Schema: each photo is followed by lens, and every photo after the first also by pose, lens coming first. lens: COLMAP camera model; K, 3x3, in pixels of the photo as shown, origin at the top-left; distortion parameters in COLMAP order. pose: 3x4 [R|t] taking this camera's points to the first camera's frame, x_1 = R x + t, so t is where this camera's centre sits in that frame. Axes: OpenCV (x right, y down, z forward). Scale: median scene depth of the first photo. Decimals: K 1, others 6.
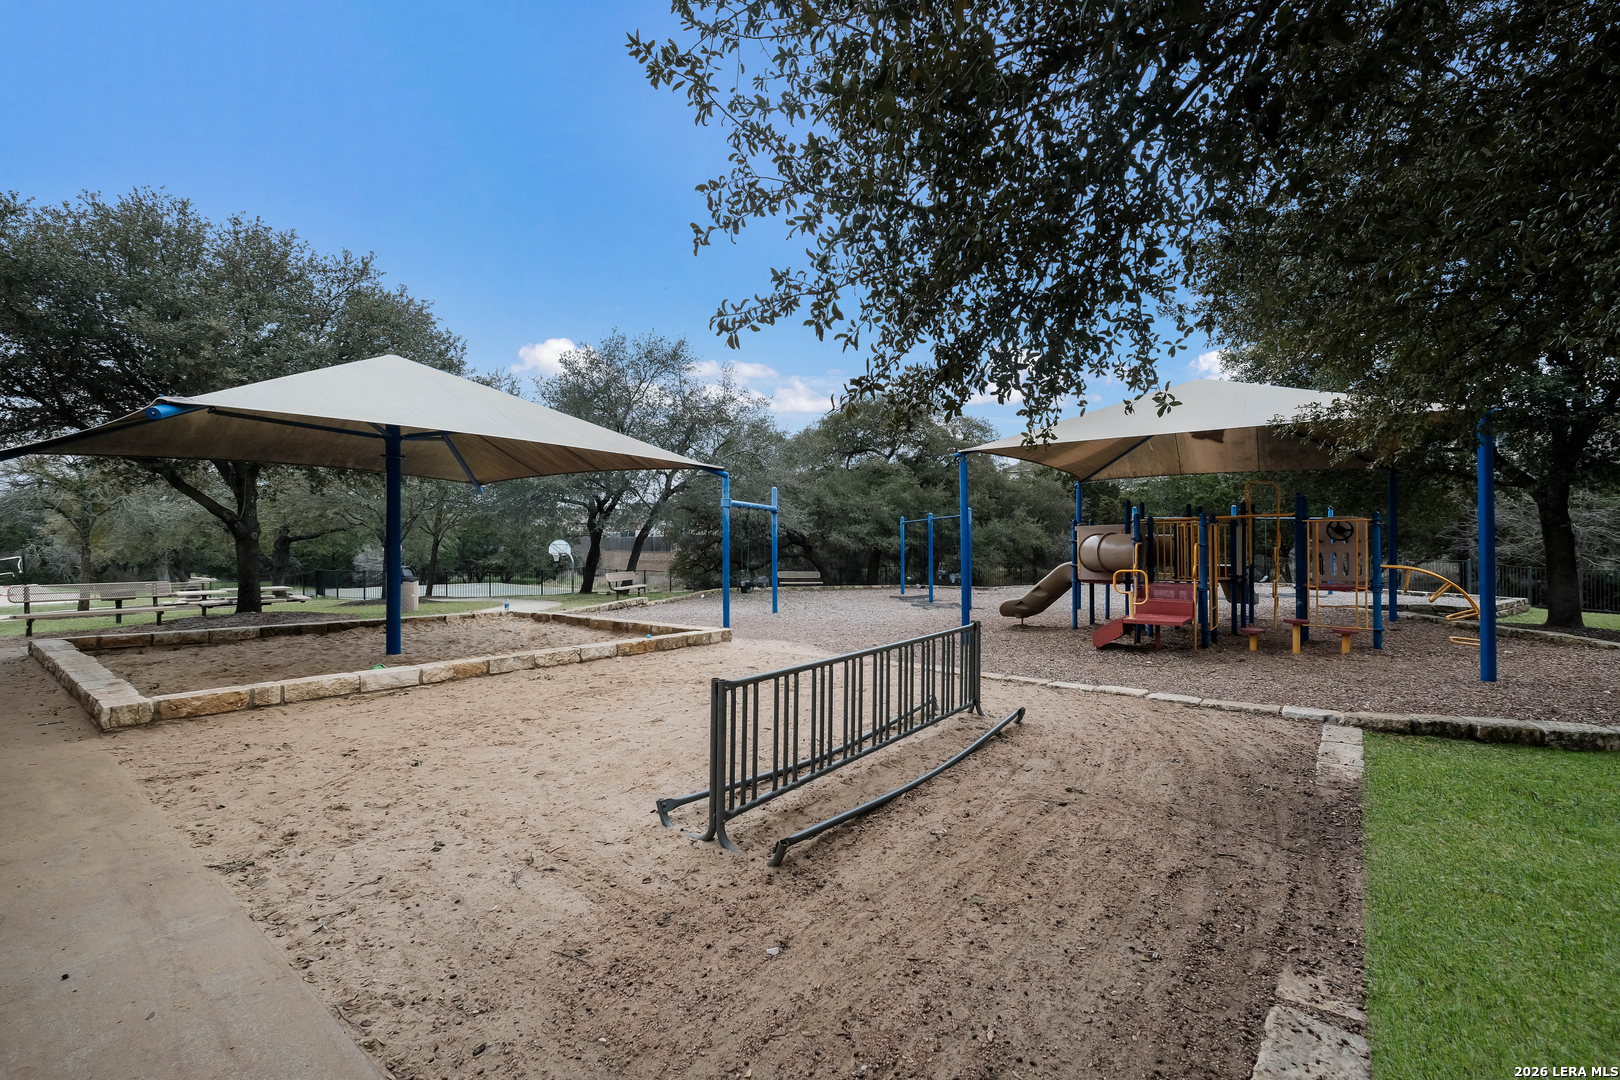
lens RADIAL K [[686.9, 0, 810.0], [0, 686.9, 540.0], [0, 0, 1]] dist [-0.000641, -0.000106]
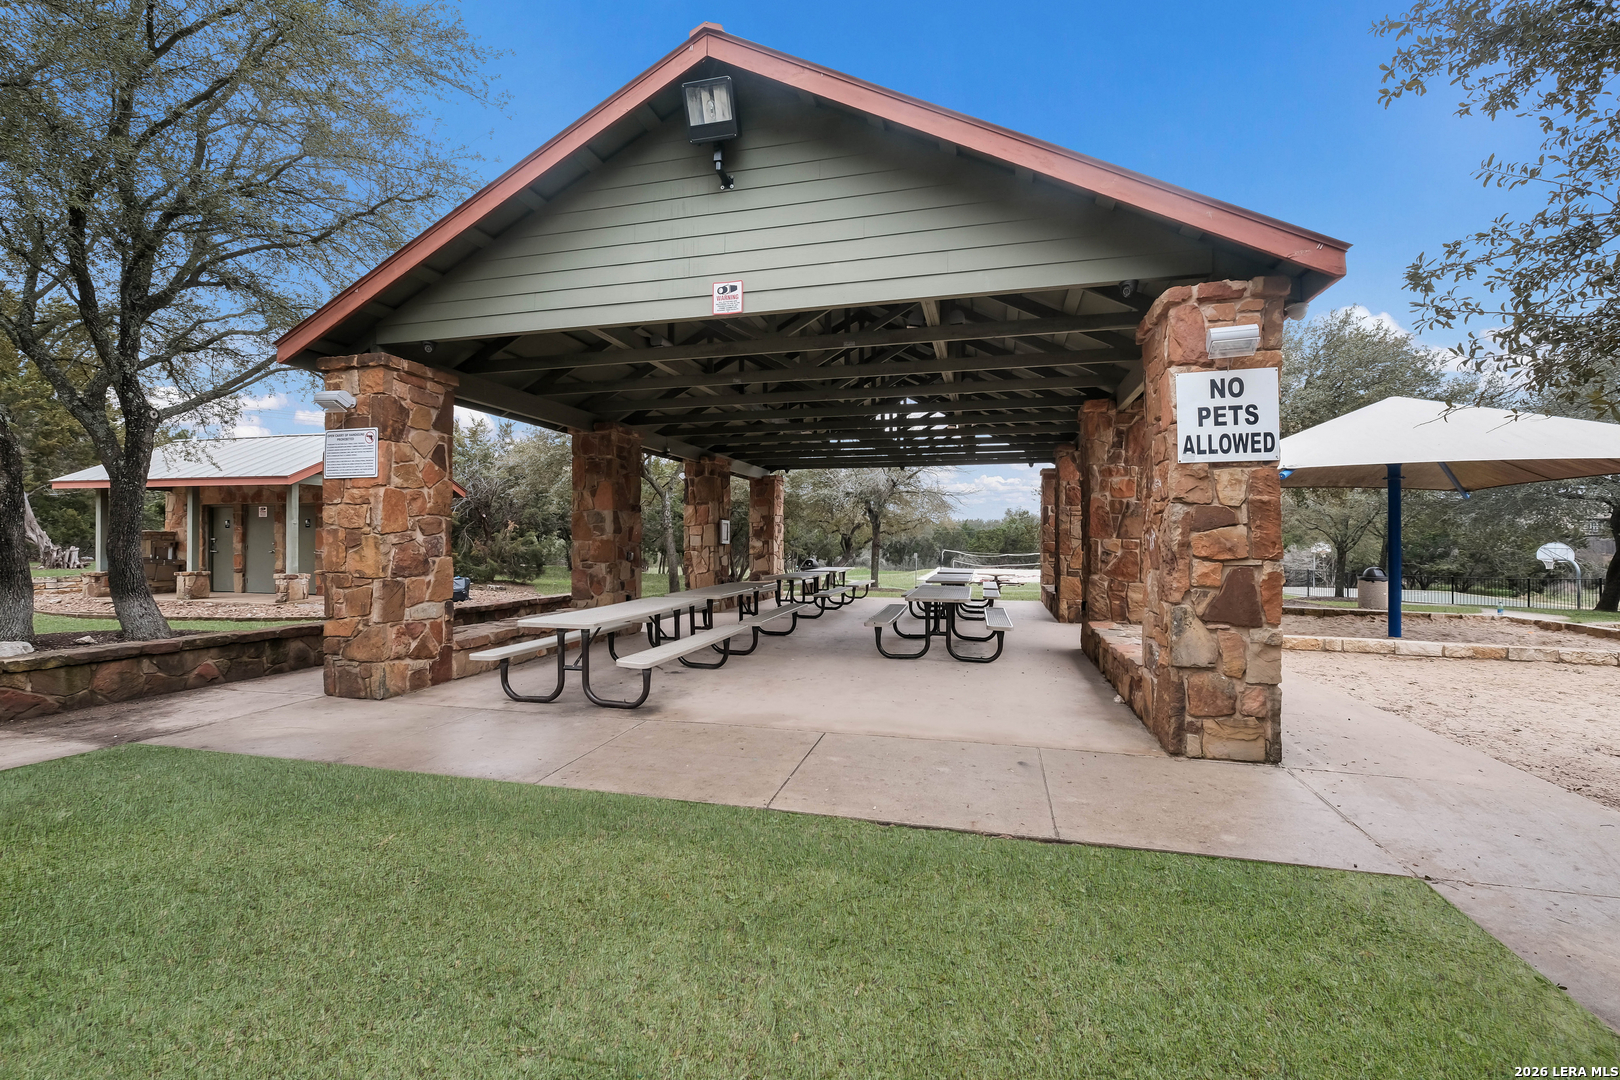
lens RADIAL K [[686.9, 0, 810.0], [0, 686.9, 540.0], [0, 0, 1]] dist [-0.000641, -0.000106]
pose [[0.392954, 0.001609, -0.919557, 0.088125], [-0.001981, 0.999998, 0.000904, -0.006512], [0.919556, 0.001466, 0.392957, -0.337276]]
